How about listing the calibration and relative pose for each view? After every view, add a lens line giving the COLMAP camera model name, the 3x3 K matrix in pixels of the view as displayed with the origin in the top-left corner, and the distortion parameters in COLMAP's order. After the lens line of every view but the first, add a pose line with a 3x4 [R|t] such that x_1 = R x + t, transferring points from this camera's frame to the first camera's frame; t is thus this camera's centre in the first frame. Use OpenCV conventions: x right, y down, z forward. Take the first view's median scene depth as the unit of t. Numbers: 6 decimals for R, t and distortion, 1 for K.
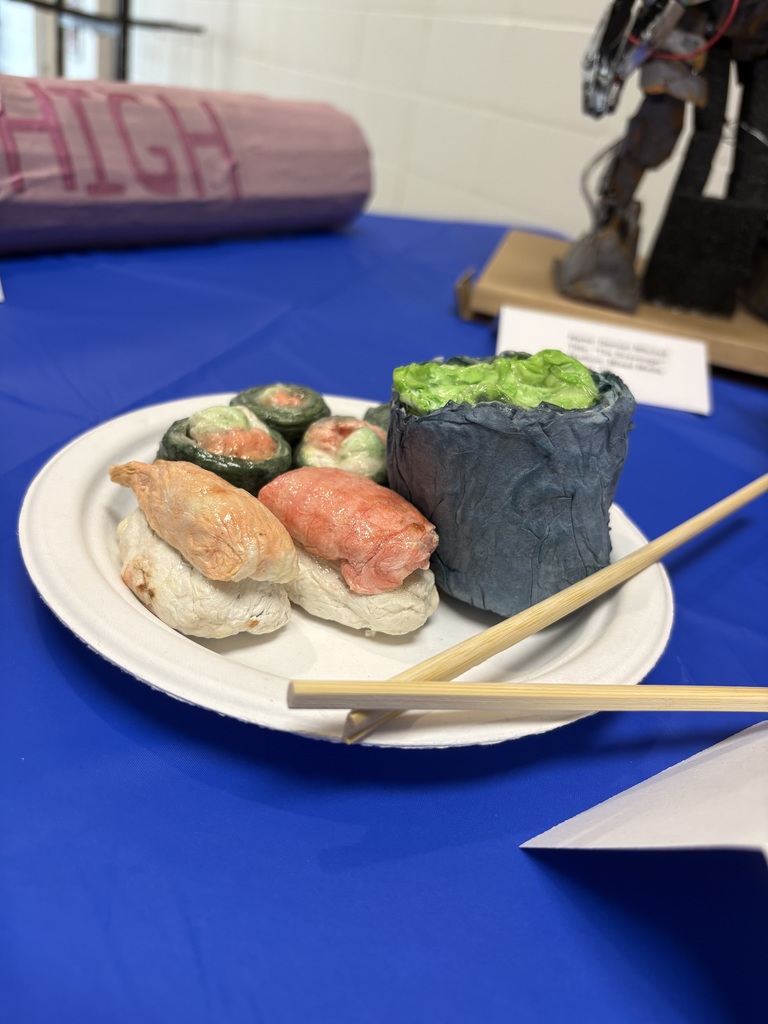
lens RADIAL K [[788.8, 0, 384.0], [0, 788.8, 512.5], [0, 0, 1]] dist [0.021075, -0.039449]
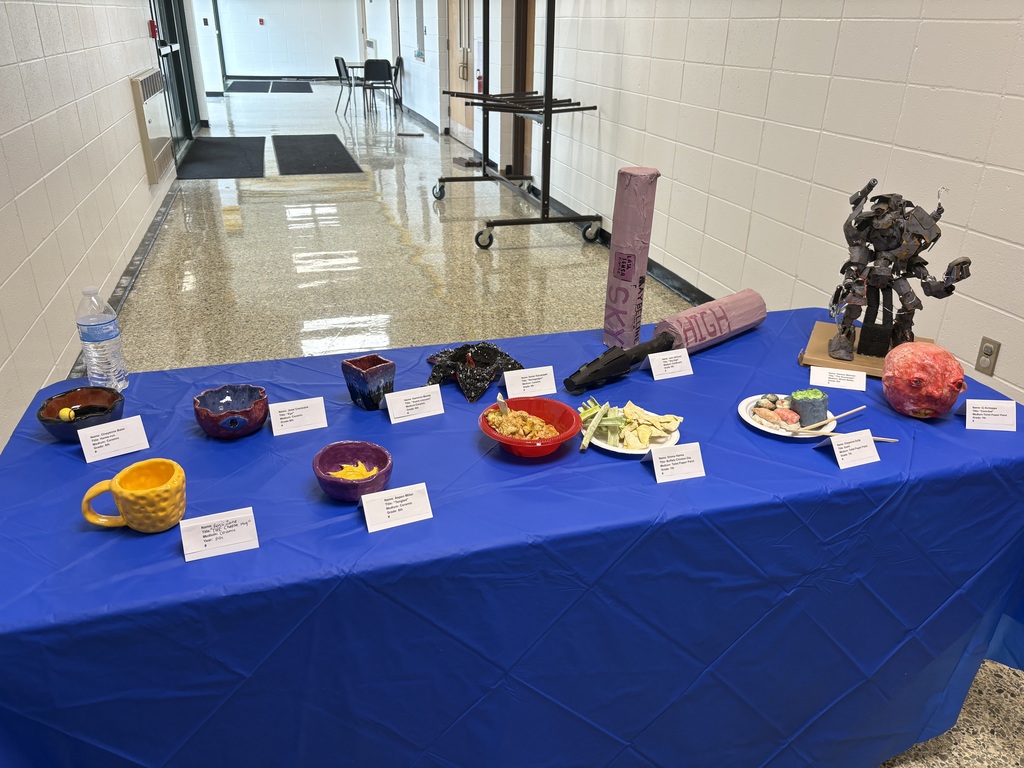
lens RADIAL K [[788.8, 0, 507.3], [0, 788.8, 381.9], [0, 0, 1]] dist [0.021075, -0.039449]
pose [[0.965108, -0.051026, -0.256831, -0.307375], [0.027780, 0.995247, -0.093342, 0.150996], [0.260374, 0.082950, 0.961938, -3.200674]]
